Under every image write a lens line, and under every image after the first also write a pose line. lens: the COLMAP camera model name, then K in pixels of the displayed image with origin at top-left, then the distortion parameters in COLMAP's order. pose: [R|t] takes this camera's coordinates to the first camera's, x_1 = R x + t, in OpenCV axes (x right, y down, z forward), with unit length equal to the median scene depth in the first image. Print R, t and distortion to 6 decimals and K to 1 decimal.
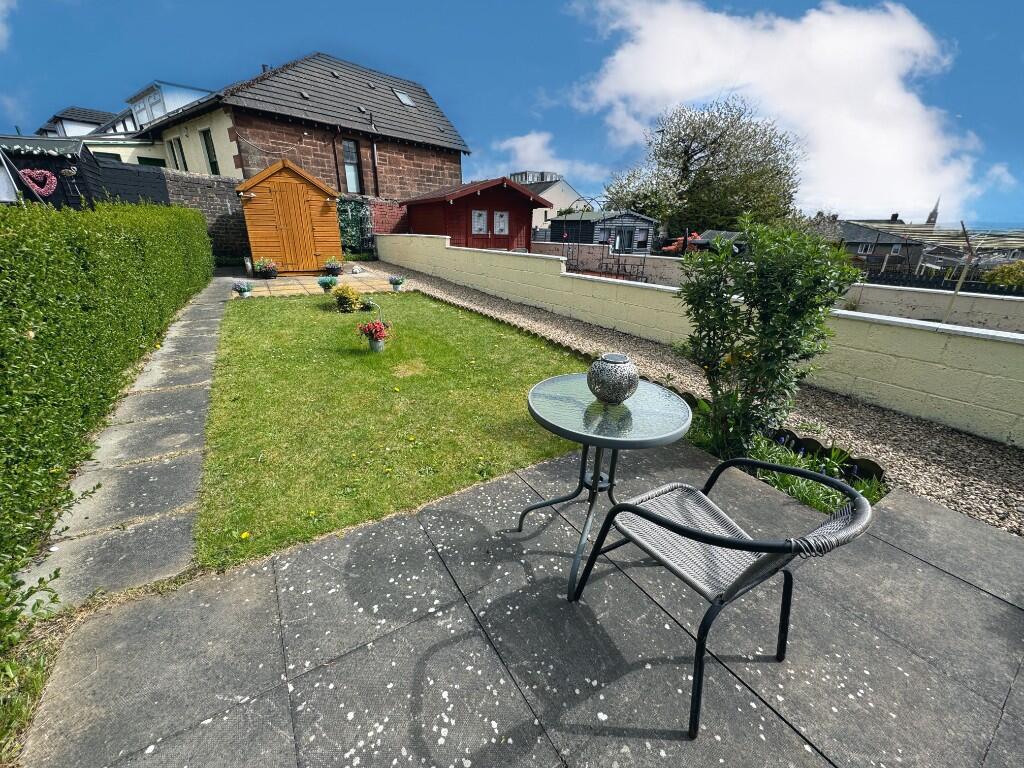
lens RADIAL K [[407.6, 0, 512.0], [0, 407.6, 384.0], [0, 0, 1]] dist [-0.001876, 0.000266]
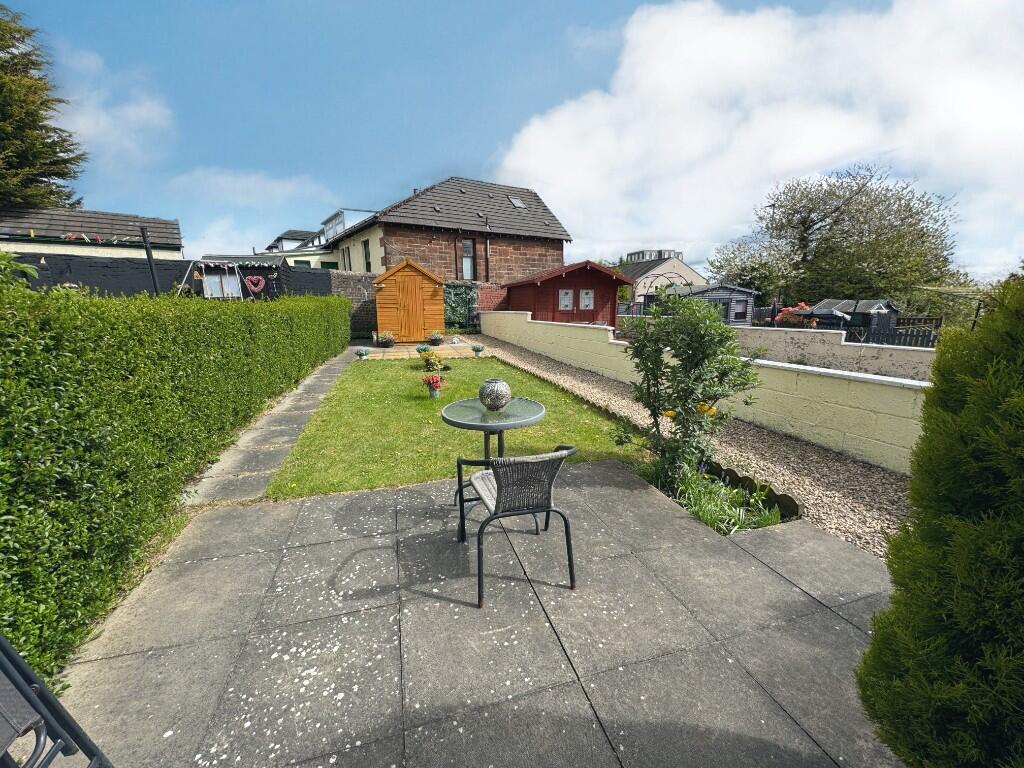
lens RADIAL K [[407.6, 0, 512.0], [0, 407.6, 384.0], [0, 0, 1]] dist [-0.001876, 0.000266]
pose [[0.961811, 0.023553, -0.272700, 0.088263], [-0.070595, 0.983930, -0.164006, 0.024068], [0.264455, 0.176994, 0.948017, -0.056274]]
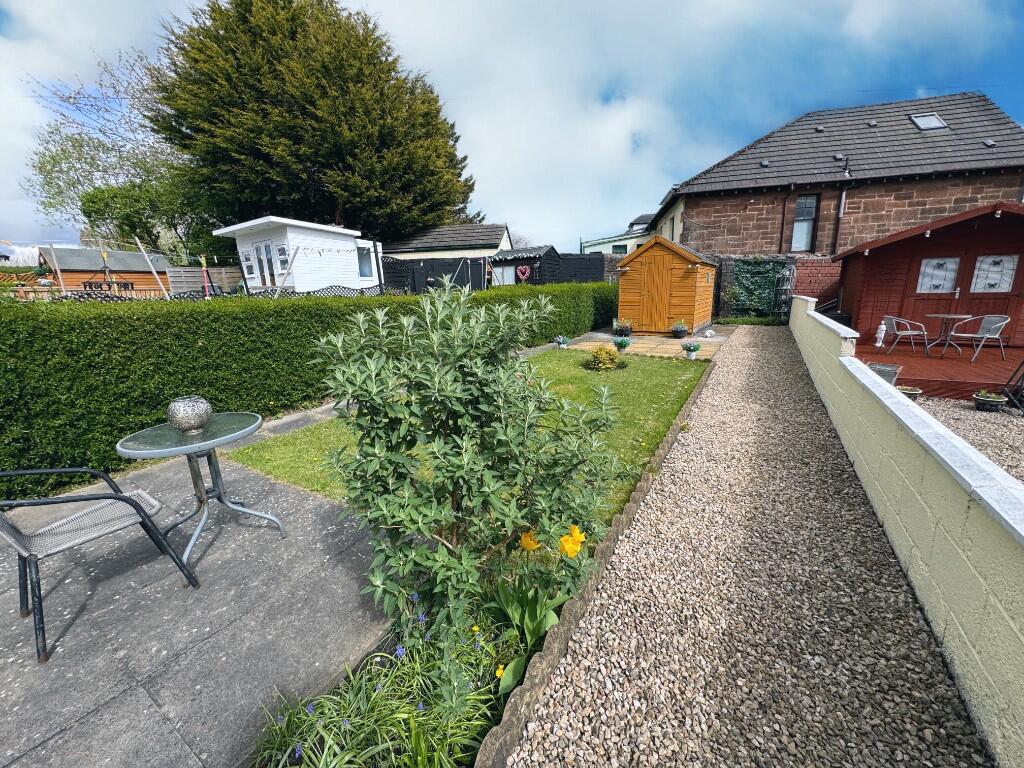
lens RADIAL K [[407.6, 0, 512.0], [0, 407.6, 384.0], [0, 0, 1]] dist [-0.001876, 0.000266]
pose [[0.432248, 0.169175, -0.885744, 0.234690], [-0.289972, 0.956152, 0.041115, -0.059093], [0.853861, 0.239069, 0.462350, 0.155782]]
